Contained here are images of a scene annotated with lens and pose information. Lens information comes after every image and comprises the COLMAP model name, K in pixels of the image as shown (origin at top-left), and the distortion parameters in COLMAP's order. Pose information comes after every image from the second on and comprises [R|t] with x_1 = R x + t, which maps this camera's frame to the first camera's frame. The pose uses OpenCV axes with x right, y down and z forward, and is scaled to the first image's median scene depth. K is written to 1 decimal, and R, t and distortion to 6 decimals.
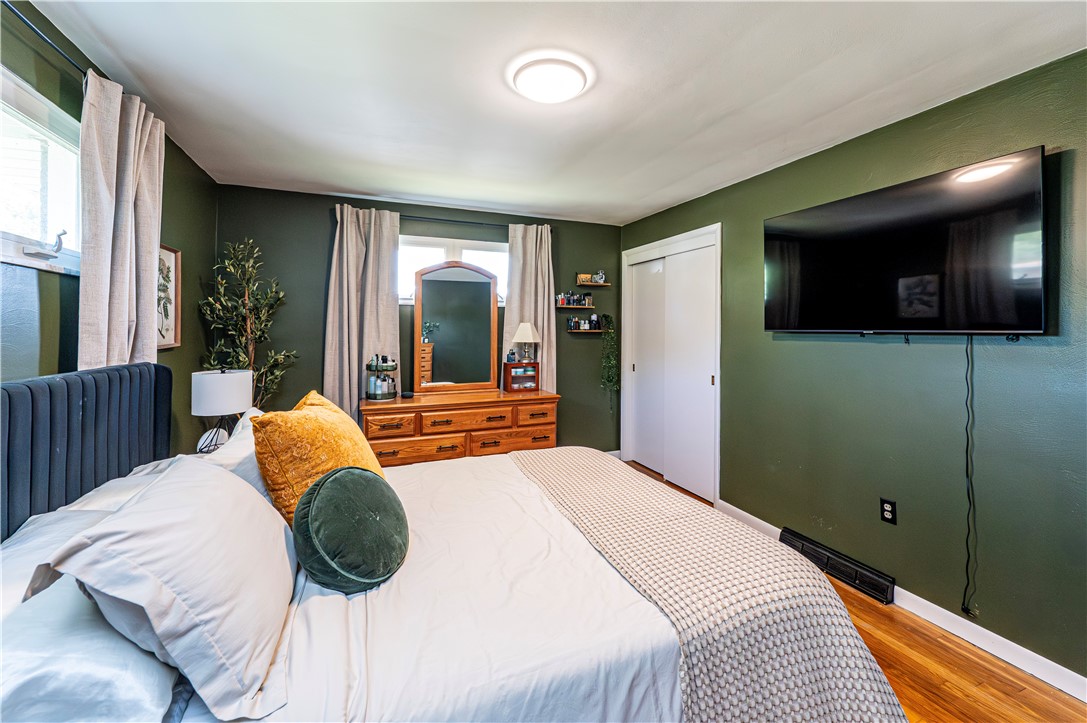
lens RADIAL K [[431.6, 0, 540.5], [0, 431.6, 327.4], [0, 0, 1]] dist [0.002042, -0.000227]
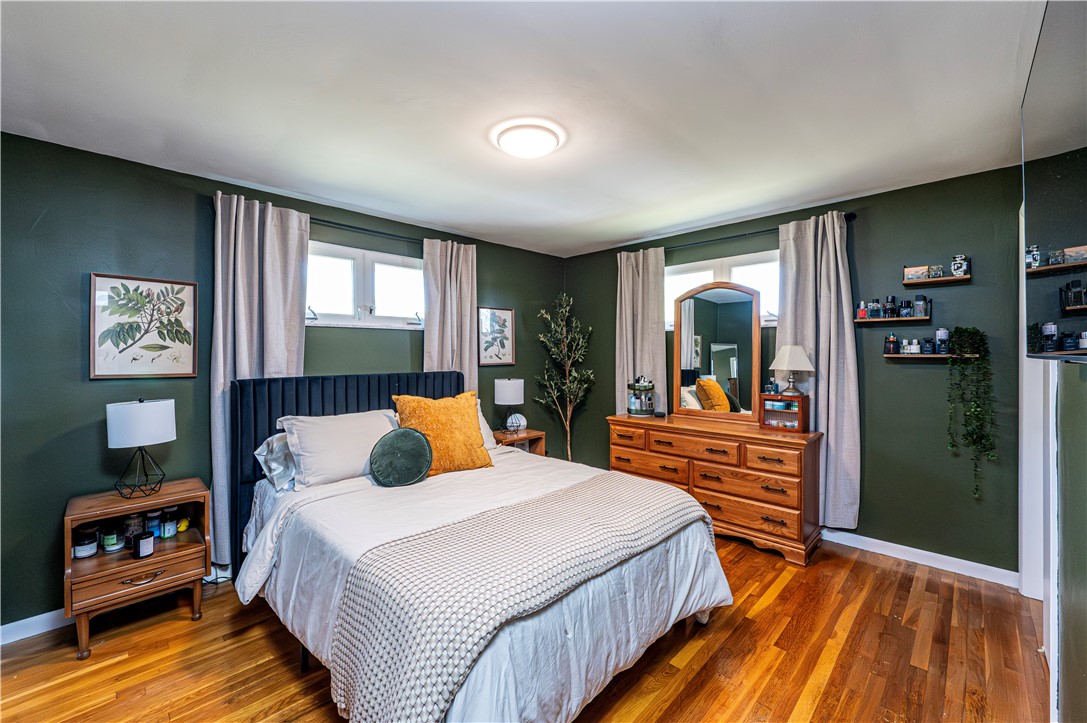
lens RADIAL K [[431.6, 0, 542.6], [0, 431.6, 354.6], [0, 0, 1]] dist [0.002042, -0.000227]
pose [[0.407606, -0.001055, -0.913157, 0.519579], [0.006456, 0.999978, 0.001726, 0.002098], [0.913135, -0.006598, 0.407604, 0.263241]]
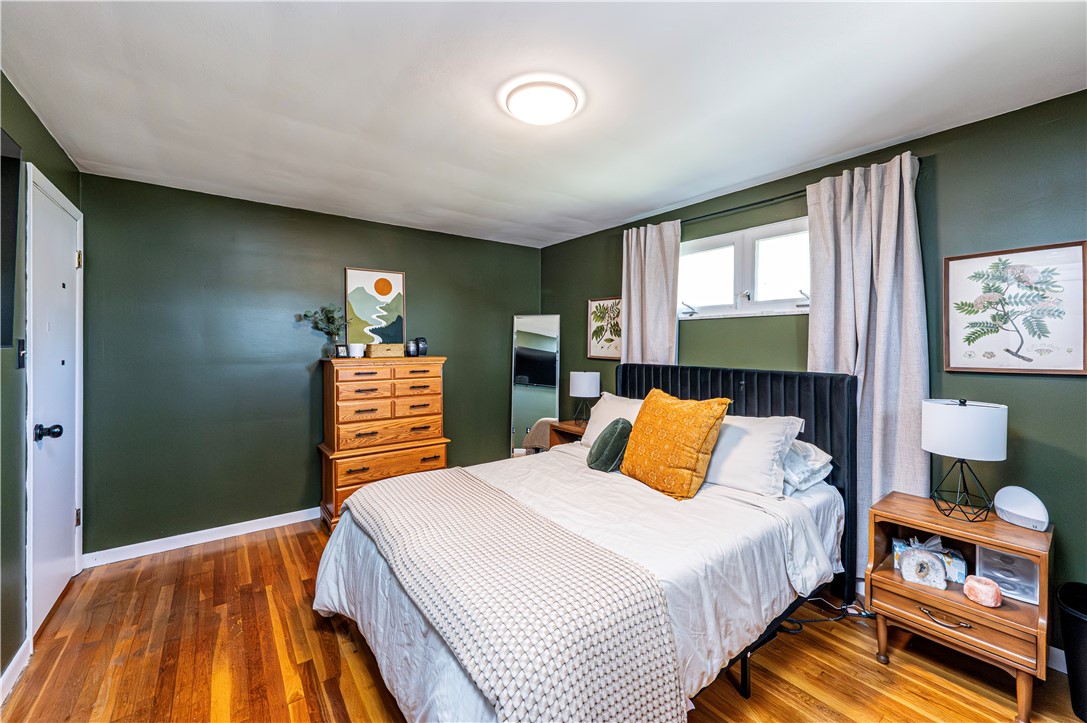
lens RADIAL K [[431.6, 0, 551.1], [0, 431.6, 341.4], [0, 0, 1]] dist [0.002042, -0.000227]
pose [[-0.957575, -0.007635, -0.288084, 0.137578], [-0.006029, 0.999961, -0.006463, -0.000892], [0.288122, -0.004452, -0.957583, 0.938083]]
